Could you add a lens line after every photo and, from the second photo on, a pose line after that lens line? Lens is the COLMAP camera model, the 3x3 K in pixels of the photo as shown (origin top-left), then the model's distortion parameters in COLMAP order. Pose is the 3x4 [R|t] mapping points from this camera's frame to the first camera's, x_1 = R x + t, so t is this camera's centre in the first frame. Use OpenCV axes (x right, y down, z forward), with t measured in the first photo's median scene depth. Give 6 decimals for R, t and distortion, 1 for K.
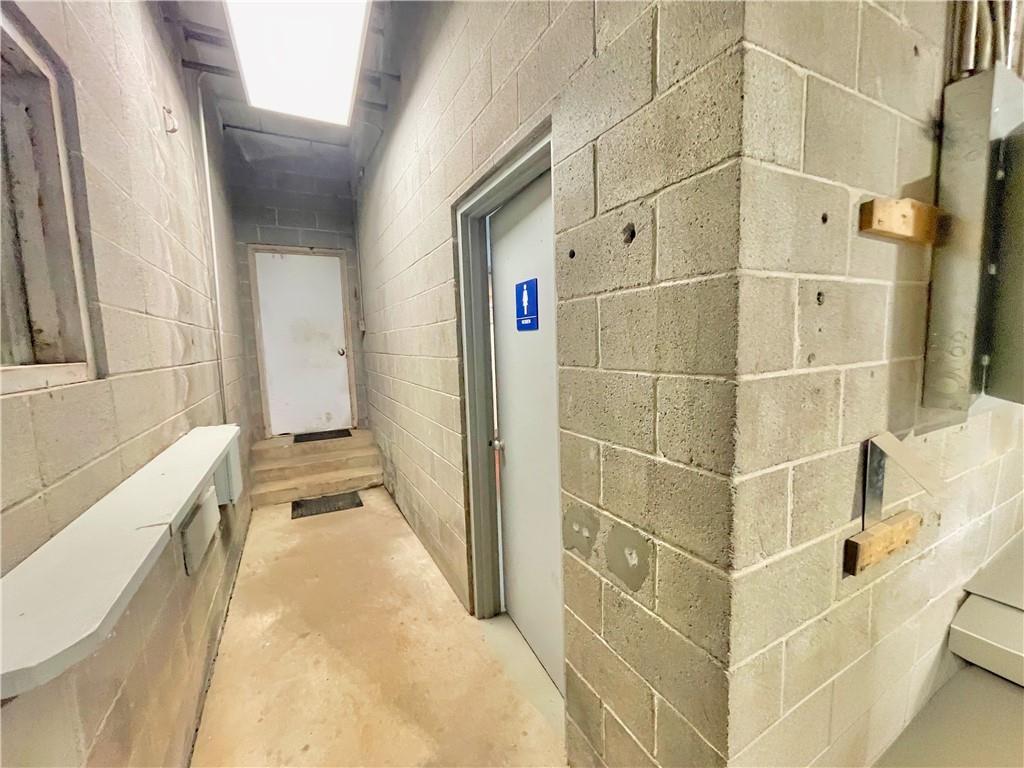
lens RADIAL K [[412.3, 0, 508.1], [0, 412.3, 381.0], [0, 0, 1]] dist [-0.001851, 0.000705]
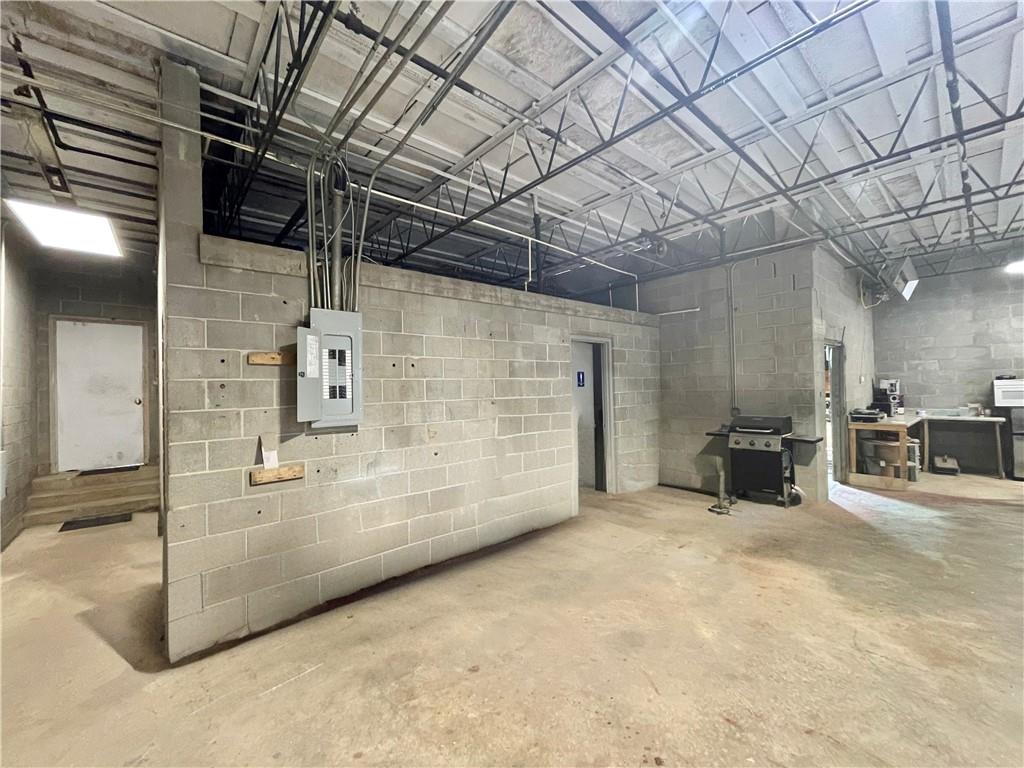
lens RADIAL K [[412.7, 0, 507.7], [0, 412.7, 383.1], [0, 0, 1]] dist [-0.002136, -0.000557]
pose [[0.972466, 0.017319, 0.232400, 0.421957], [0.010111, 0.993160, -0.116322, 0.031893], [-0.232825, 0.115469, 0.965639, -0.488930]]
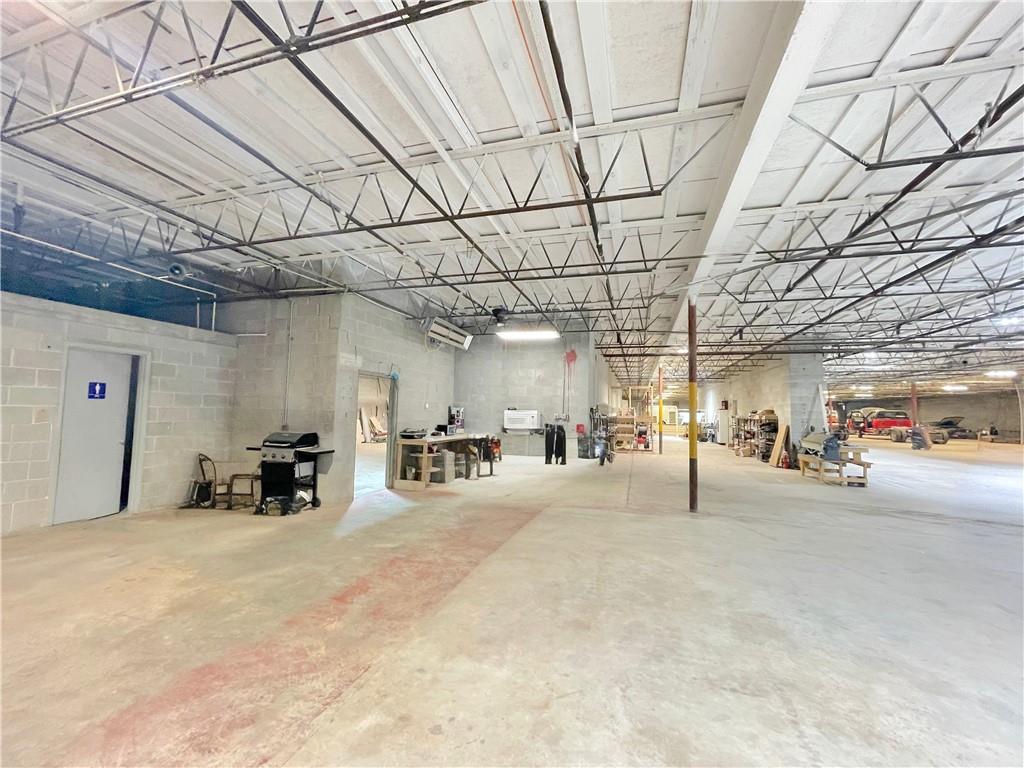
lens RADIAL K [[414.5, 0, 509.9], [0, 414.5, 382.3], [0, 0, 1]] dist [-0.001195, 0.000376]
pose [[0.699090, 0.098936, 0.708156, 0.894928], [0.023239, 0.986714, -0.160795, 0.068156], [-0.714656, 0.128867, 0.687502, -0.960961]]
